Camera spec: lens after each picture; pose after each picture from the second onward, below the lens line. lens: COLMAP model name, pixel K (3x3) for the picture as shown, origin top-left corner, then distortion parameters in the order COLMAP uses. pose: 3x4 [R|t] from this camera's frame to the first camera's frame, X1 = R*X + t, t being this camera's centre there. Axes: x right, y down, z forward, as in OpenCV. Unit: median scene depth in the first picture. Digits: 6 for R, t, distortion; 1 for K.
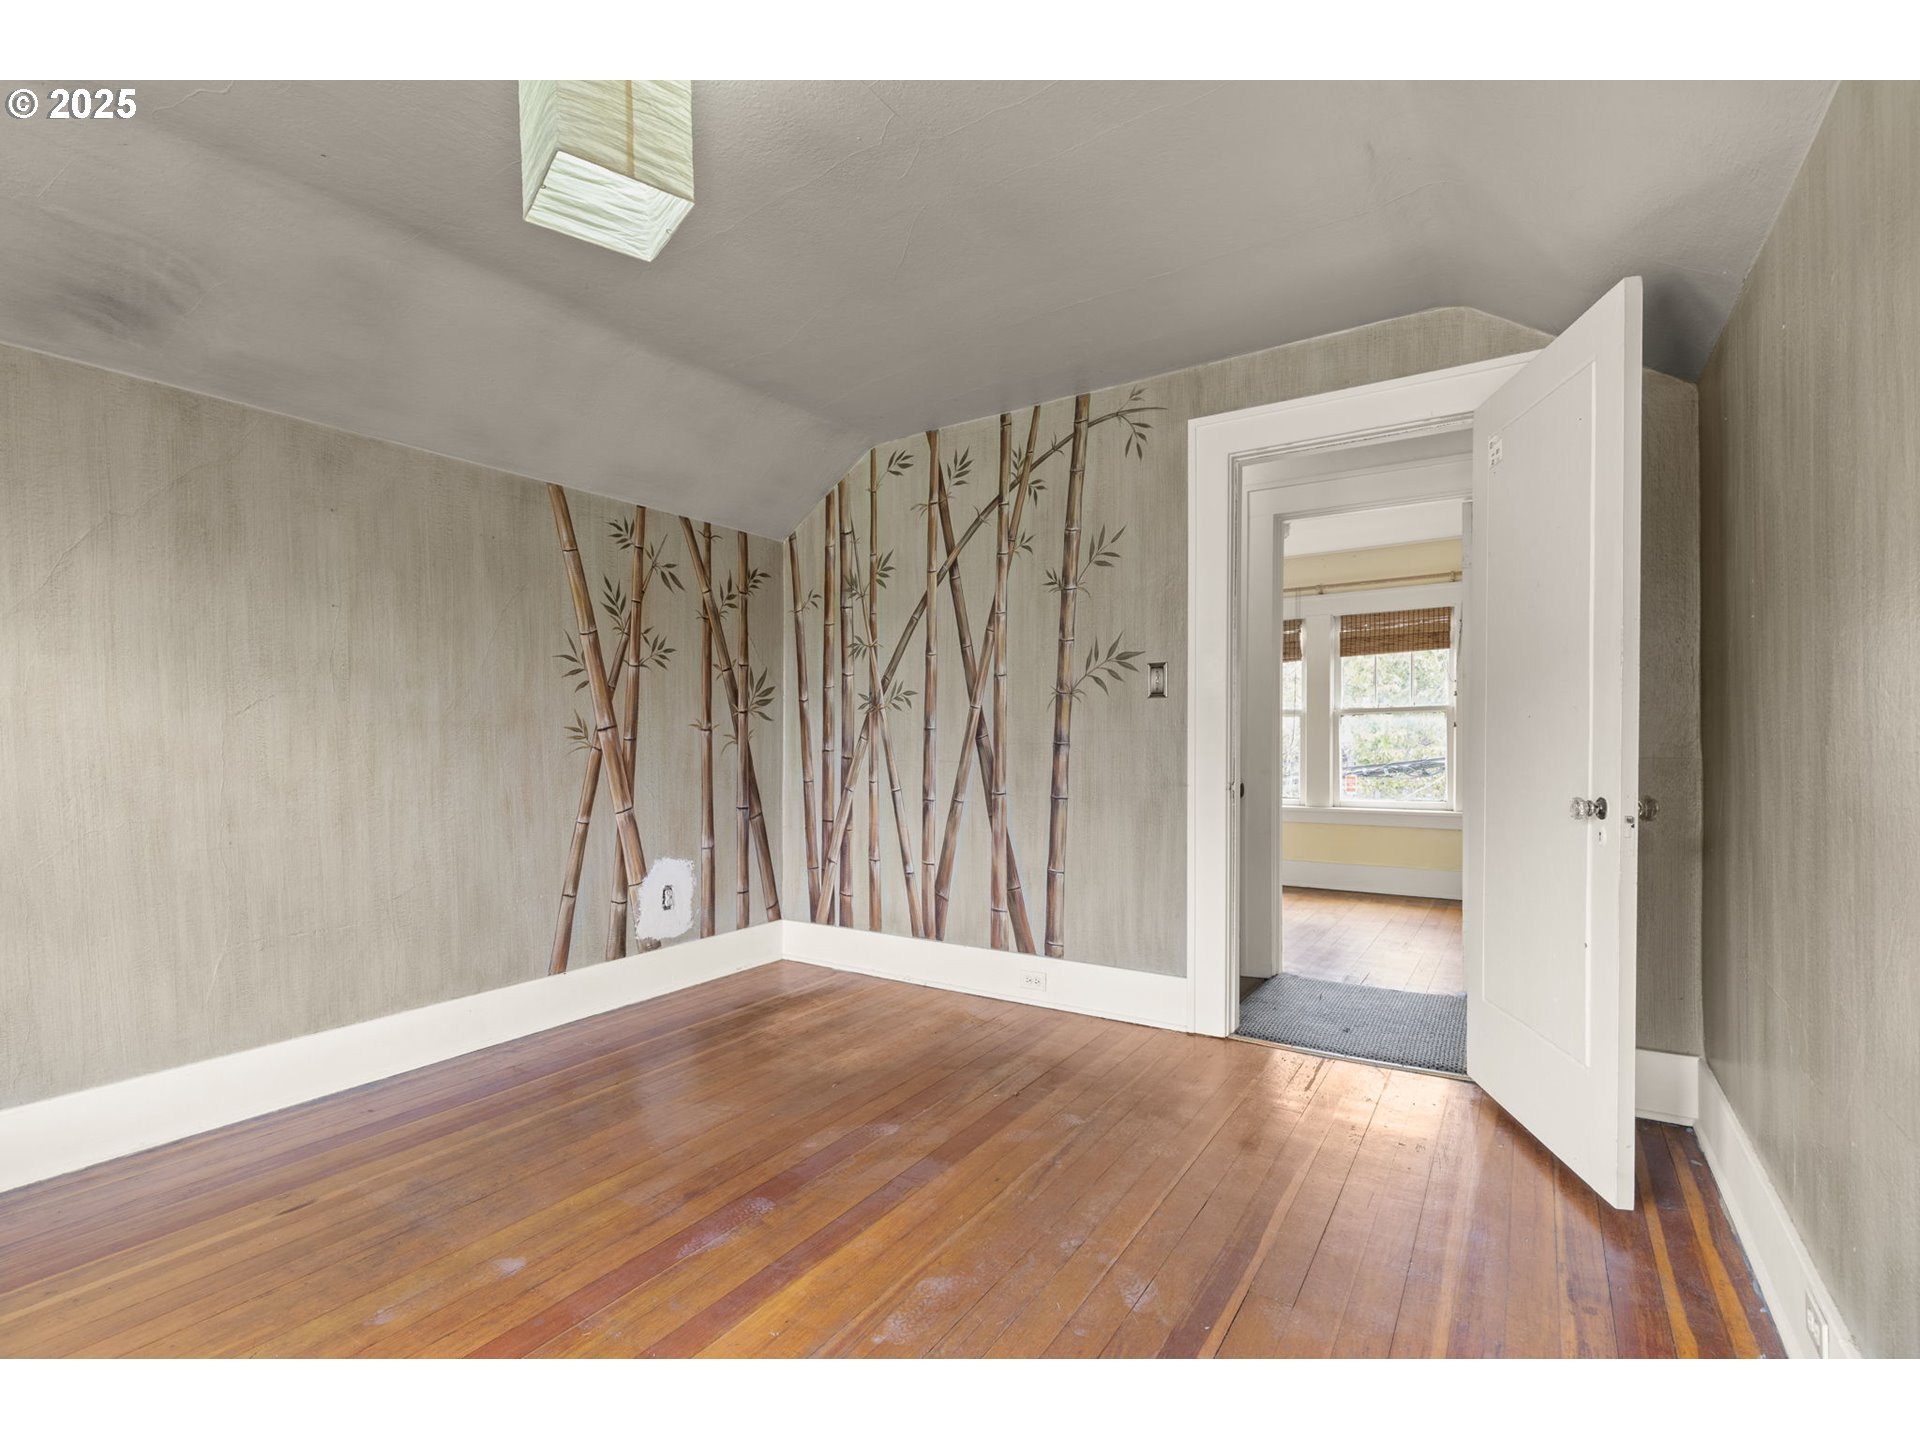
lens RADIAL K [[893.5, 0, 977.6], [0, 893.5, 753.7], [0, 0, 1]] dist [0.007327, 0.001149]
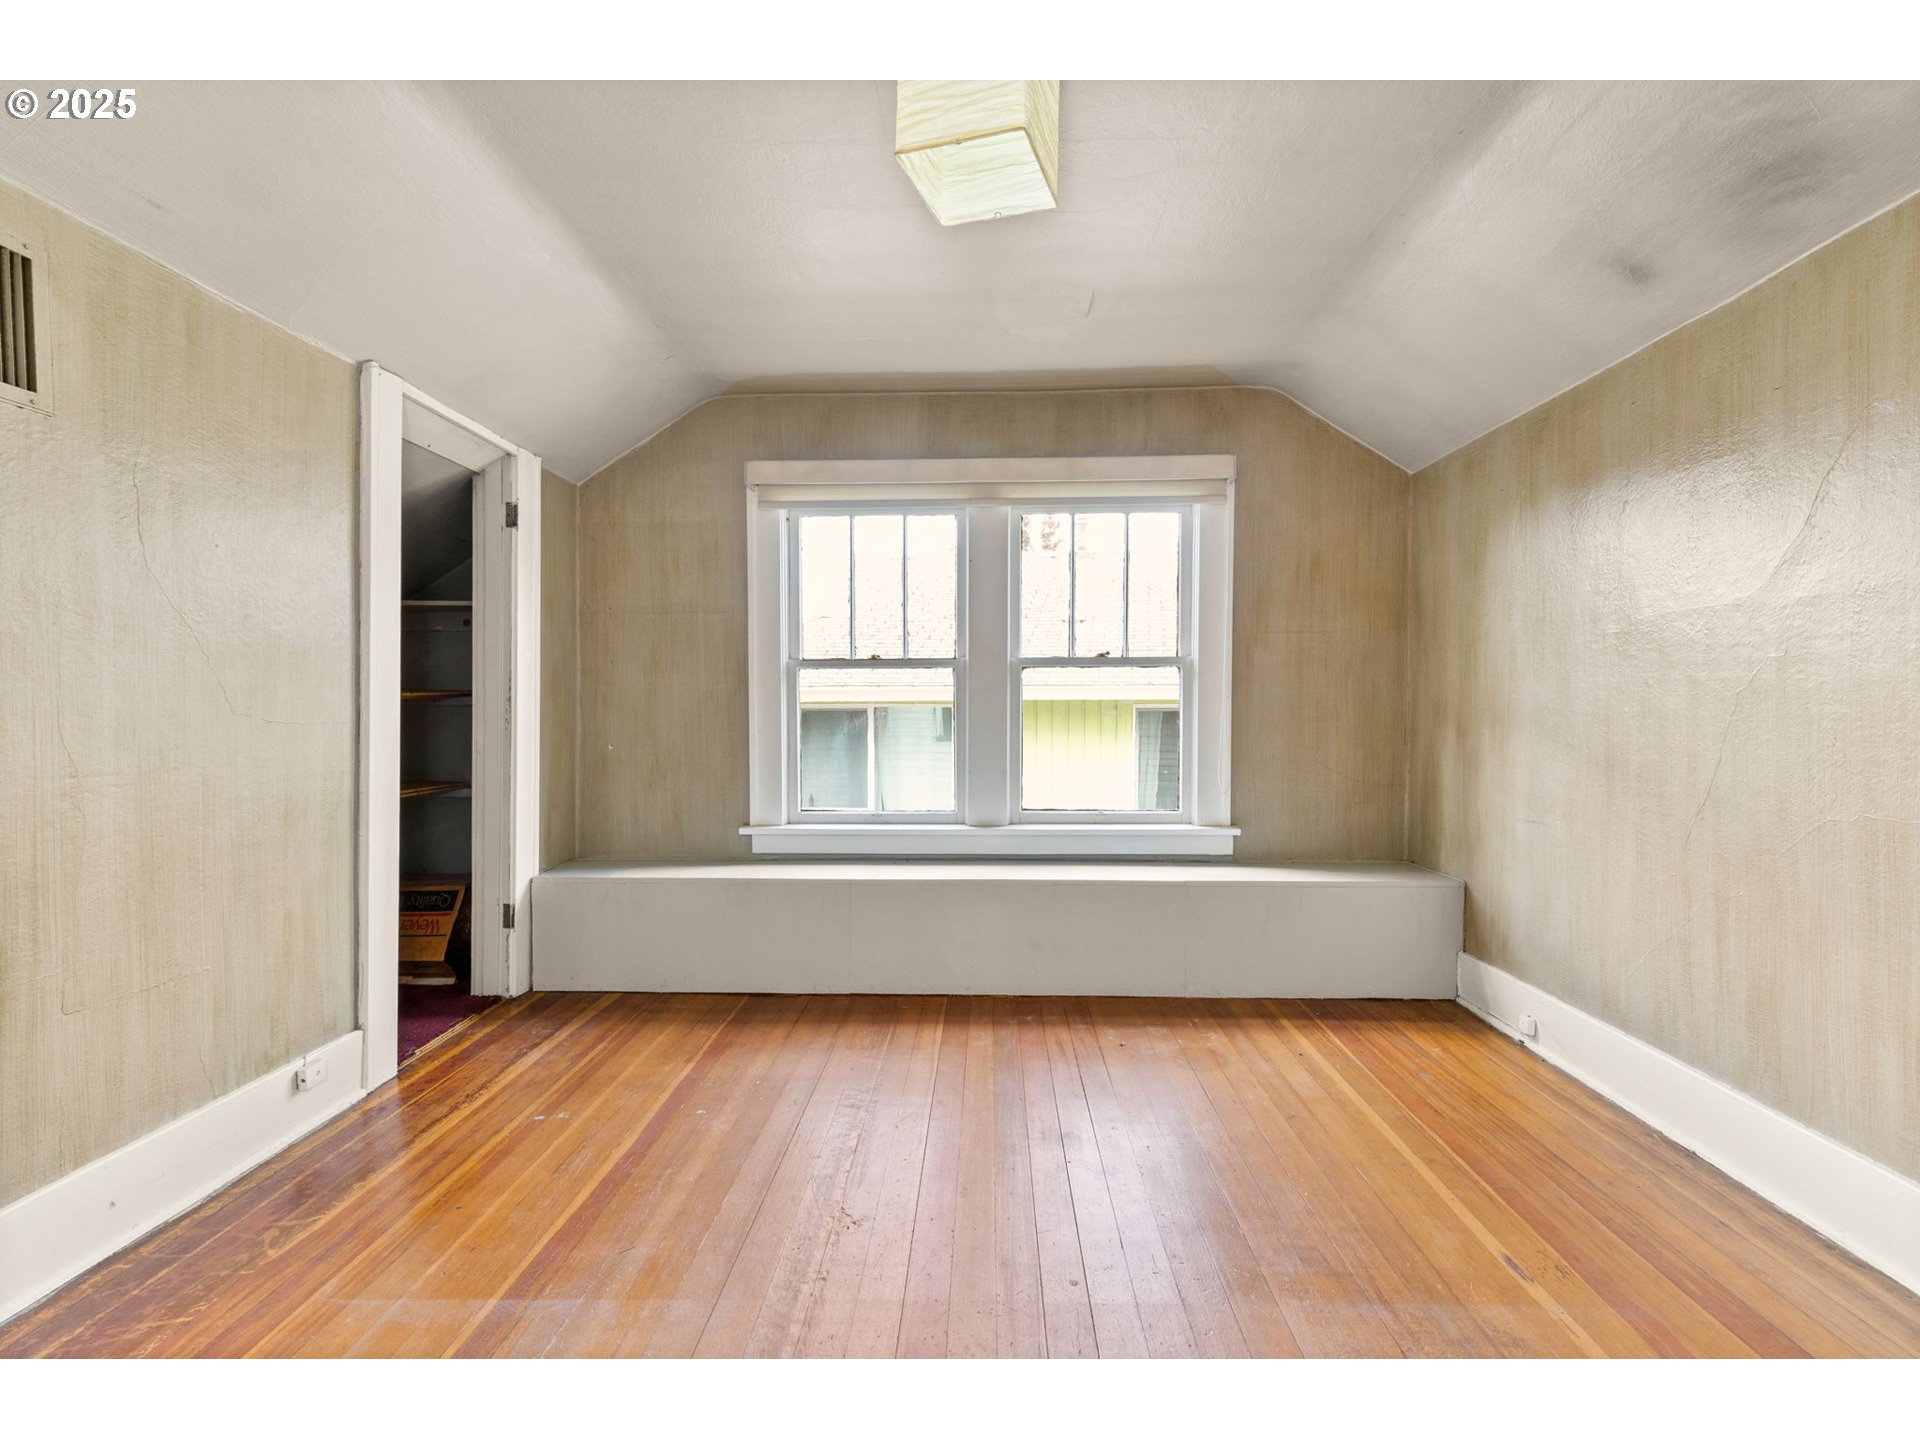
lens RADIAL K [[858.0, 0, 955.1], [0, 858.0, 695.7], [0, 0, 1]] dist [0.003118, -0.000376]
pose [[-0.863465, -0.000273, -0.504408, 0.059978], [-0.004001, 0.999972, 0.006307, -0.019550], [0.504392, 0.007464, -0.863442, 0.844184]]
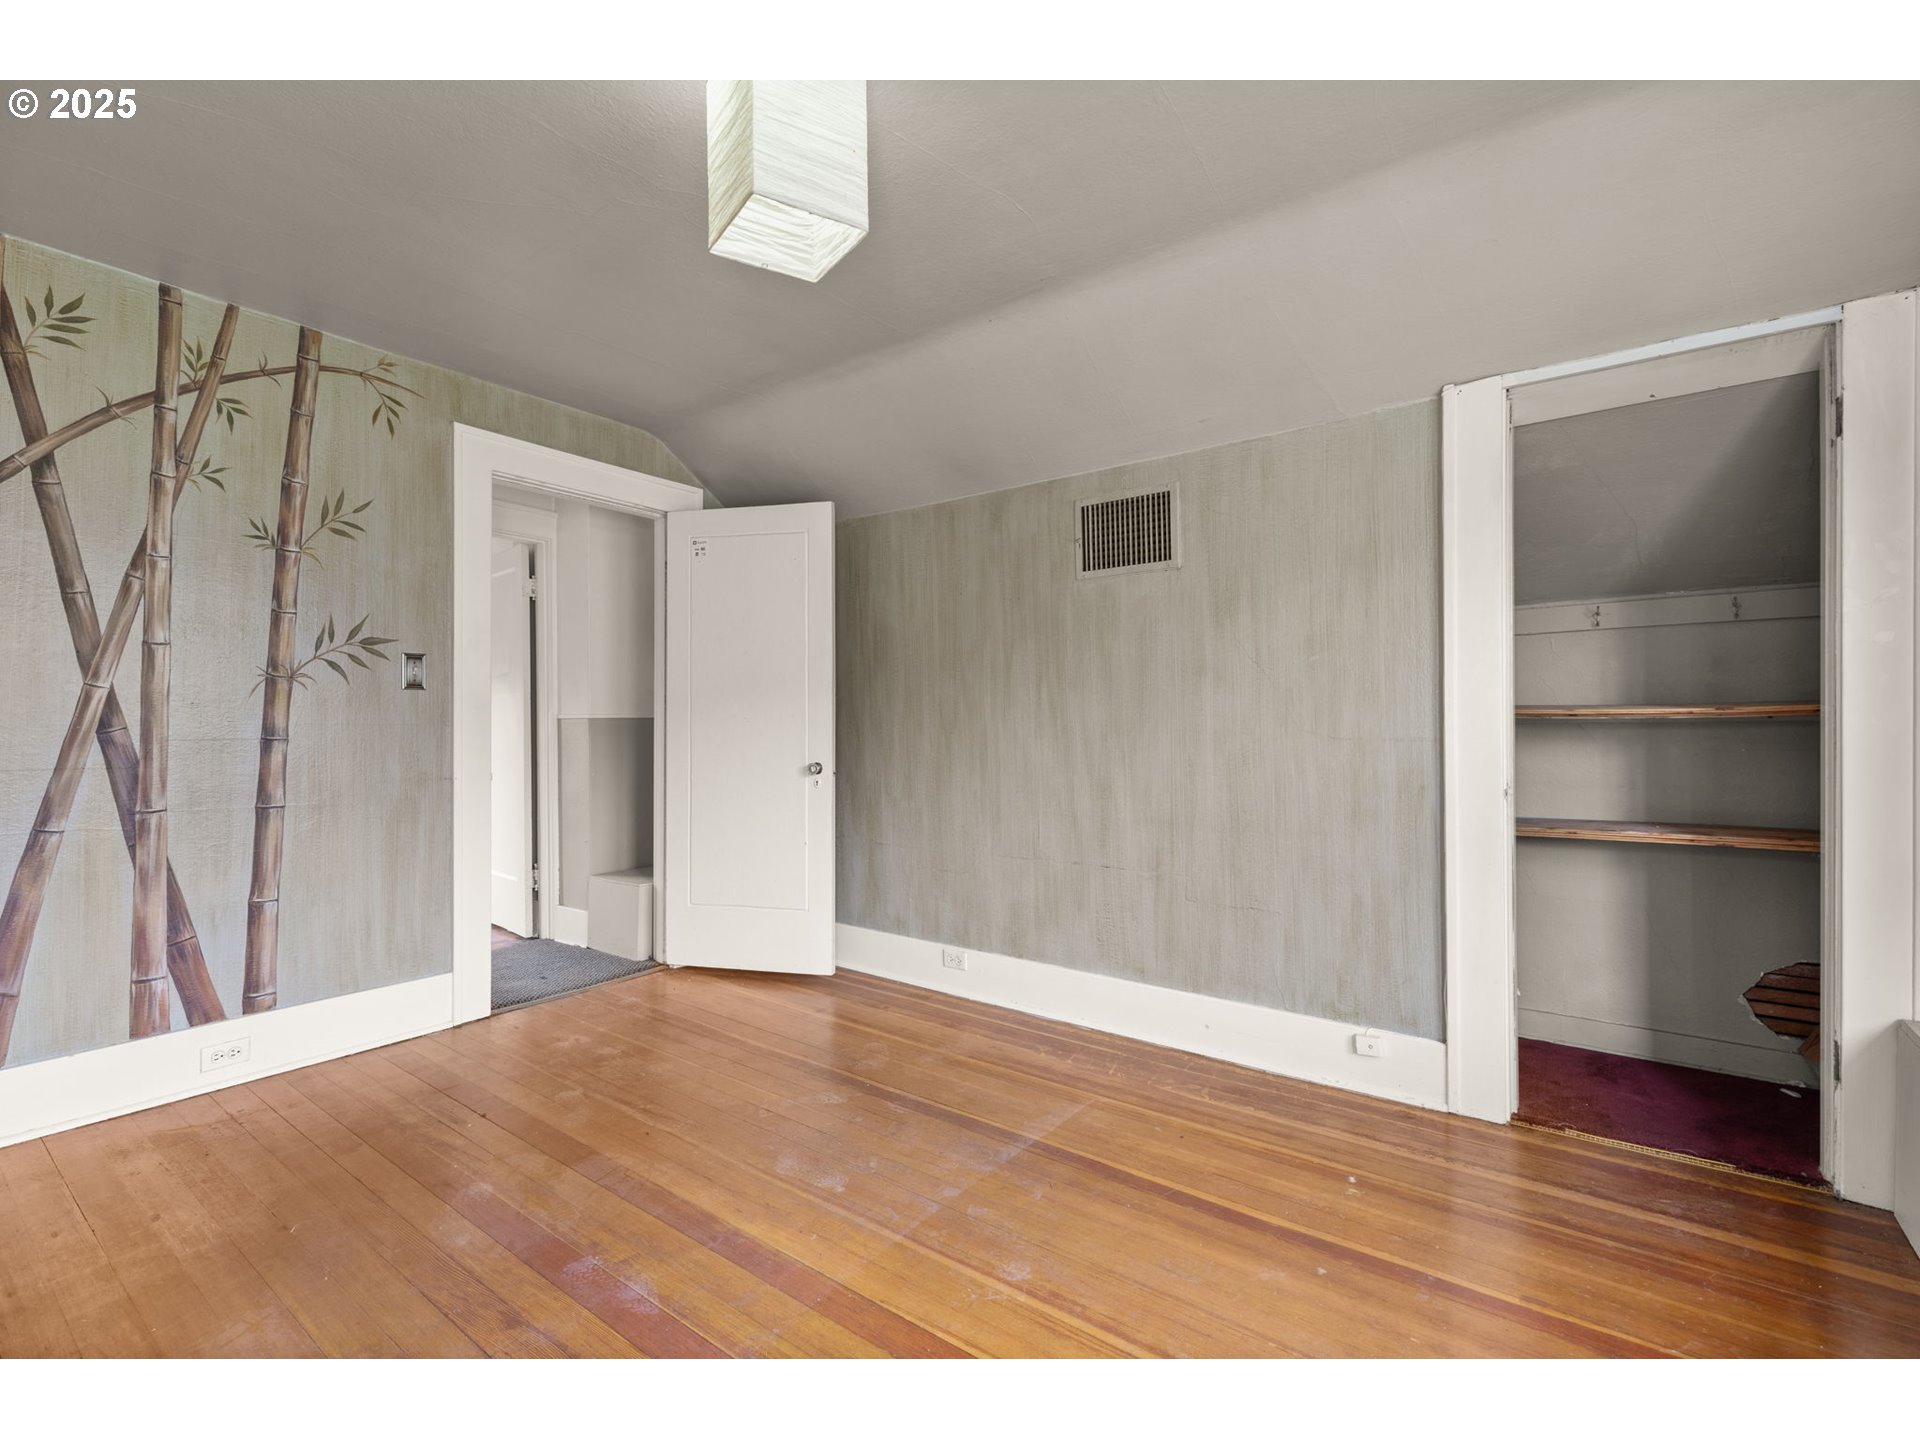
lens RADIAL K [[858.0, 0, 955.1], [0, 858.0, 695.7], [0, 0, 1]] dist [0.003118, -0.000376]
pose [[0.065678, 0.040925, 0.997001, -0.638701], [0.017859, 0.998950, -0.042182, -0.006462], [-0.997681, 0.020575, 0.064878, 0.338269]]
